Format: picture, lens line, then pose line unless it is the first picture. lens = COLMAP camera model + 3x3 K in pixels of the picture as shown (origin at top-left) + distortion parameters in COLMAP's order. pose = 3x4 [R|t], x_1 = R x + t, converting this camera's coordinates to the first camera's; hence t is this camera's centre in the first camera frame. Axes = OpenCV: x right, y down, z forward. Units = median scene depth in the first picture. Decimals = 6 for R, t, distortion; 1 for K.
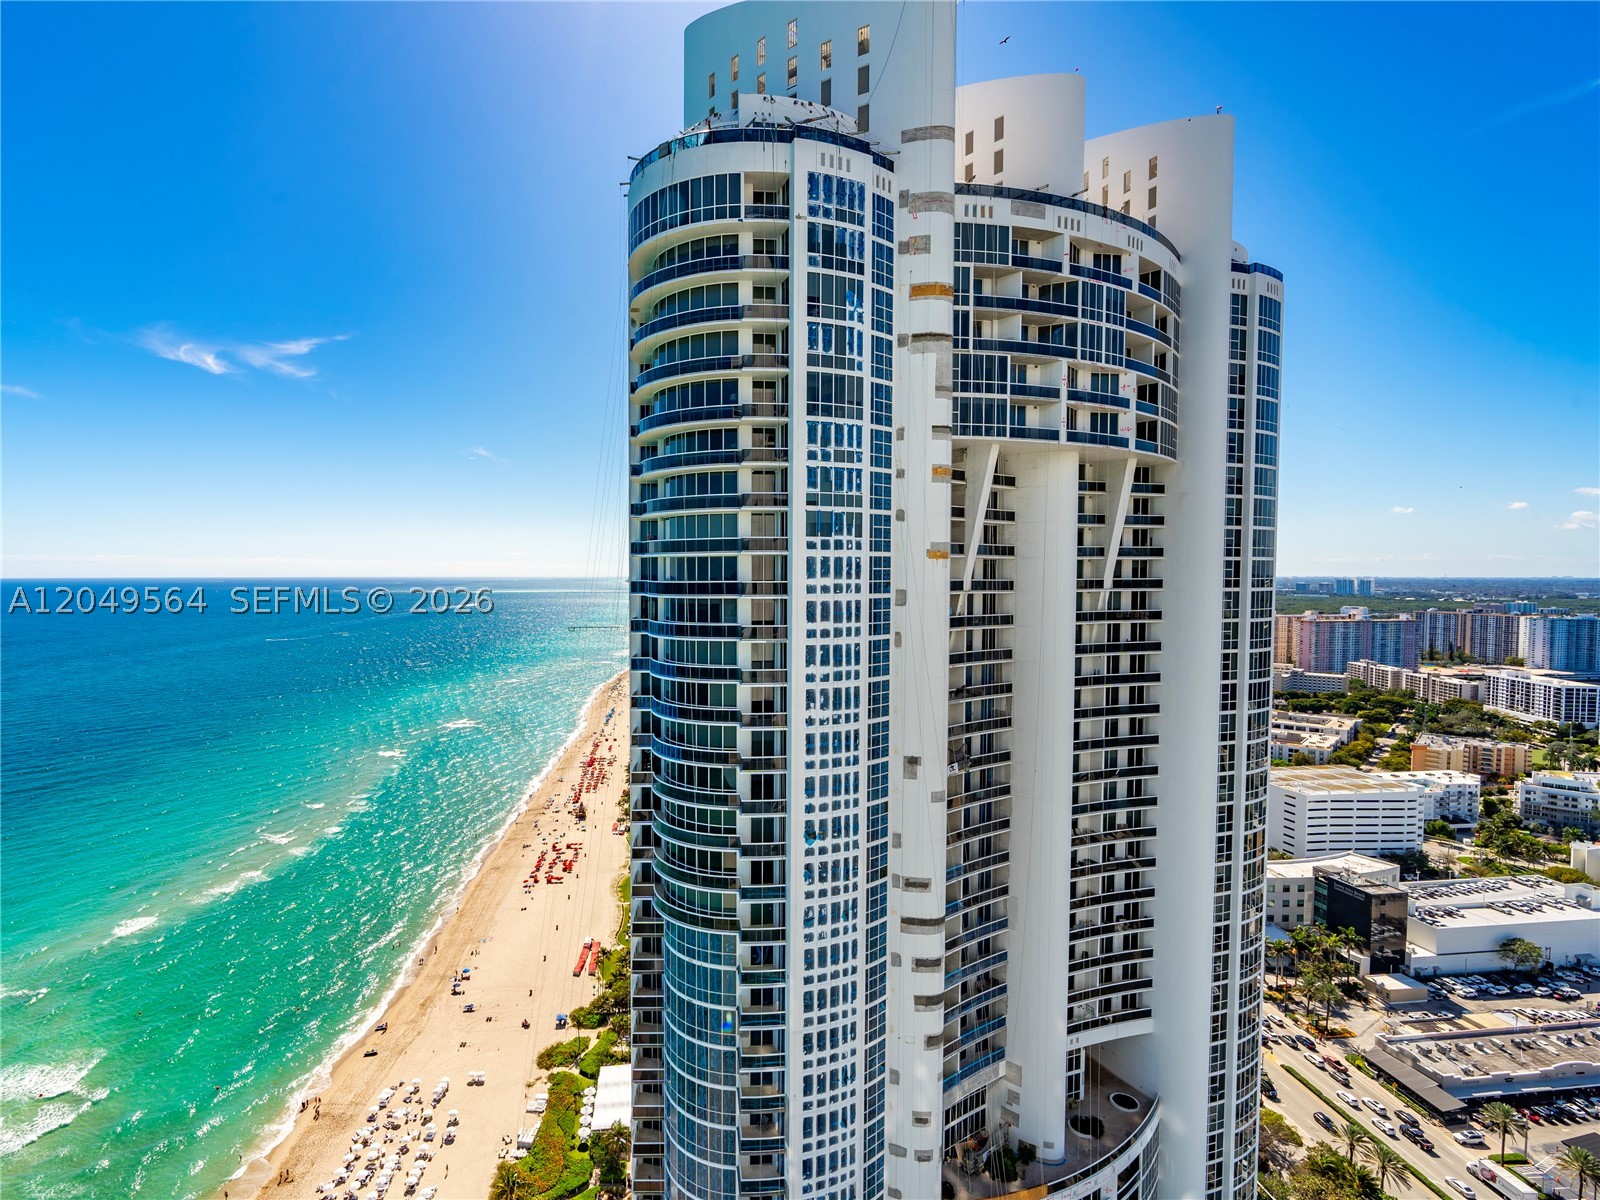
lens RADIAL K [[815.1, 0, 751.9], [0, 815.1, 610.5], [0, 0, 1]] dist [-0.008272, 0.001124]
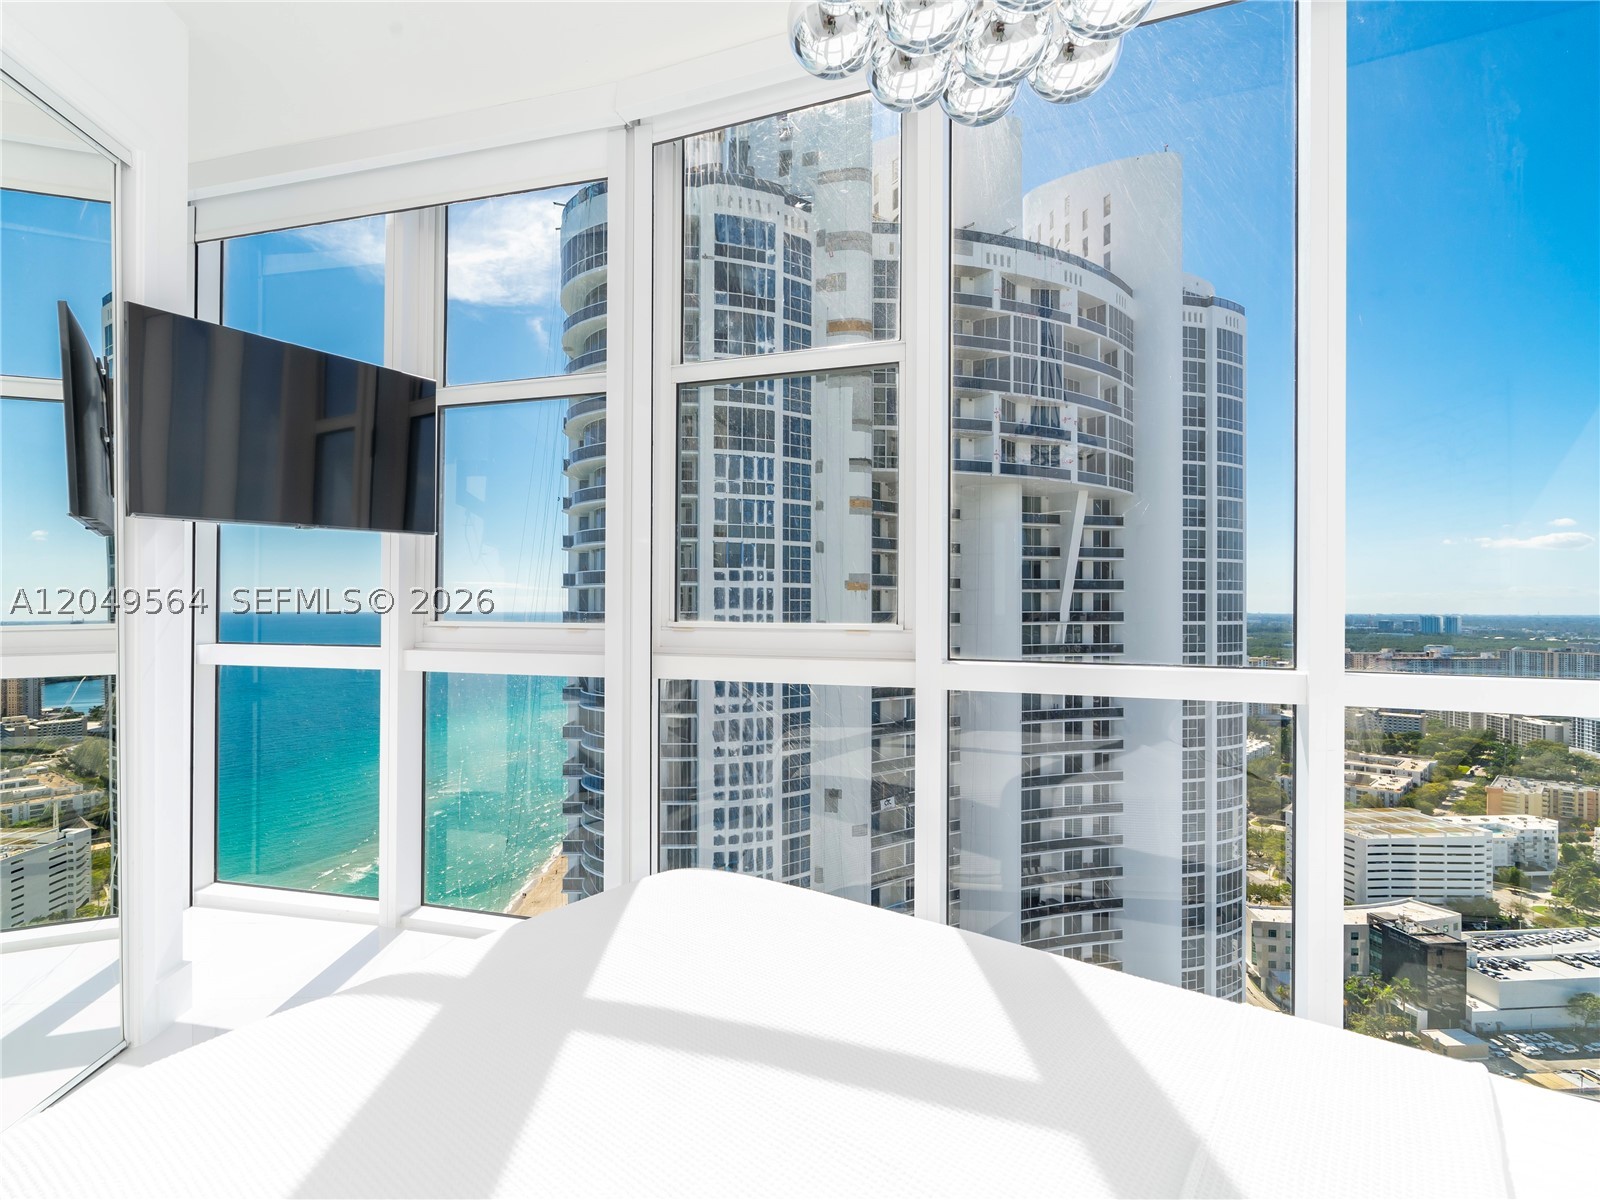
lens RADIAL K [[815.1, 0, 776.1], [0, 815.1, 608.6], [0, 0, 1]] dist [-0.008272, 0.001124]
pose [[0.999302, 0.004442, -0.037103, 0.154061], [-0.006035, 0.999061, -0.042913, 0.002366], [0.036878, 0.043107, 0.998390, -0.002196]]
